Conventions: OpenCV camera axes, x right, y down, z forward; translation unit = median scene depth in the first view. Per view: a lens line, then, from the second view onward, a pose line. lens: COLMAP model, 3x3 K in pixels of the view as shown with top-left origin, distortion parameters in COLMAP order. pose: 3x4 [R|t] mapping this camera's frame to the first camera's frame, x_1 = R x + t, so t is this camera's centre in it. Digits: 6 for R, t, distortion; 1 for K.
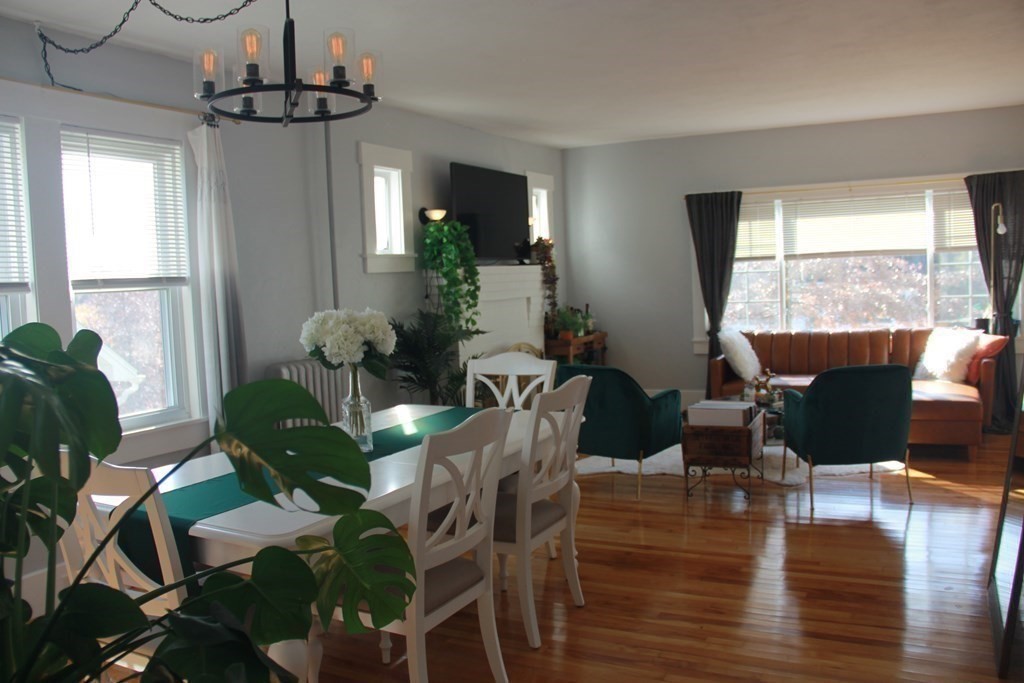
lens RADIAL K [[843.9, 0, 512.0], [0, 843.9, 341.5], [0, 0, 1]] dist [-0.107628, 0.092357]
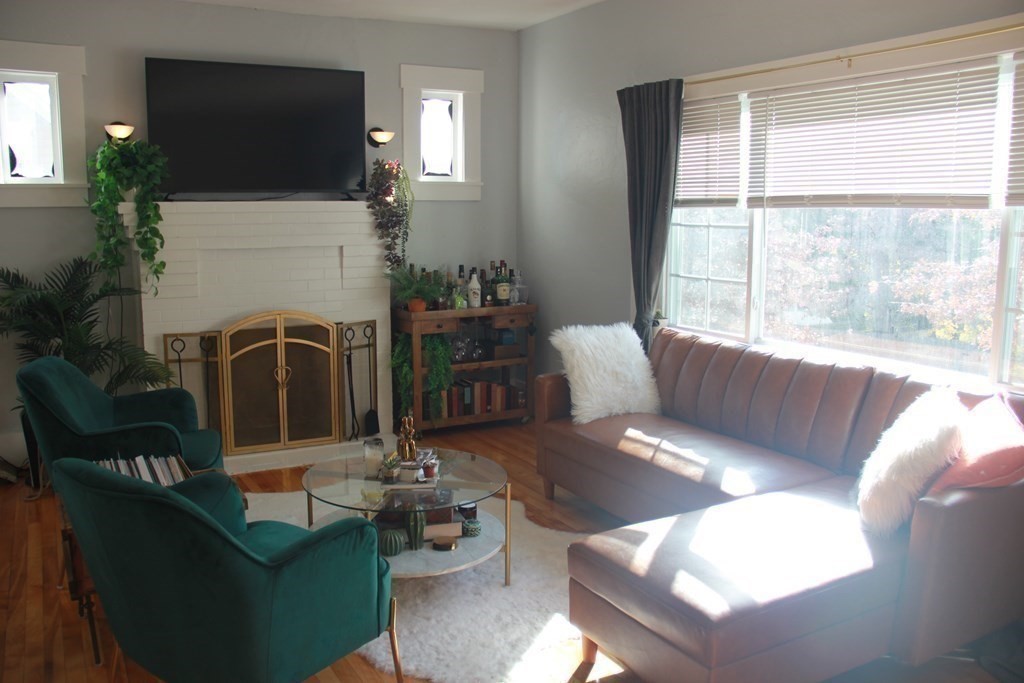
lens RADIAL K [[843.9, 0, 512.0], [0, 843.9, 341.5], [0, 0, 1]] dist [-0.107628, 0.092357]
pose [[0.819181, 0.131538, -0.558248, 0.517372], [-0.078146, 0.989866, 0.118566, -0.065430], [0.568187, -0.053502, 0.821158, 0.481107]]
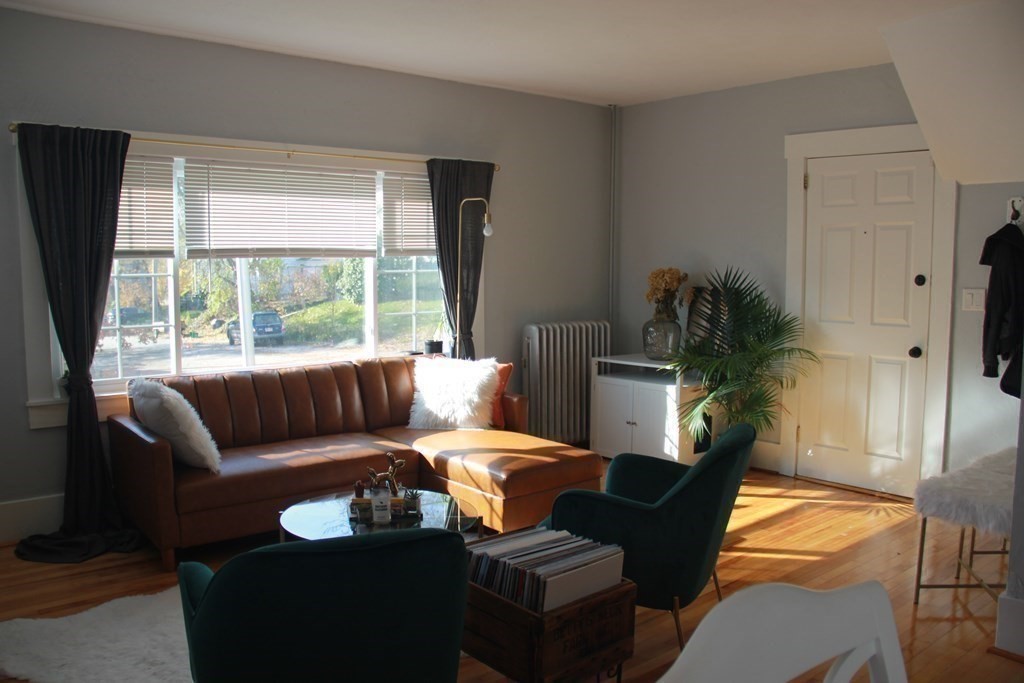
lens RADIAL K [[843.9, 0, 512.0], [0, 843.9, 341.5], [0, 0, 1]] dist [-0.107628, 0.092357]
pose [[0.427495, -0.044799, 0.902907, -0.124766], [0.052589, 0.998312, 0.024634, -0.040224], [-0.902487, 0.036952, 0.429129, 0.538940]]
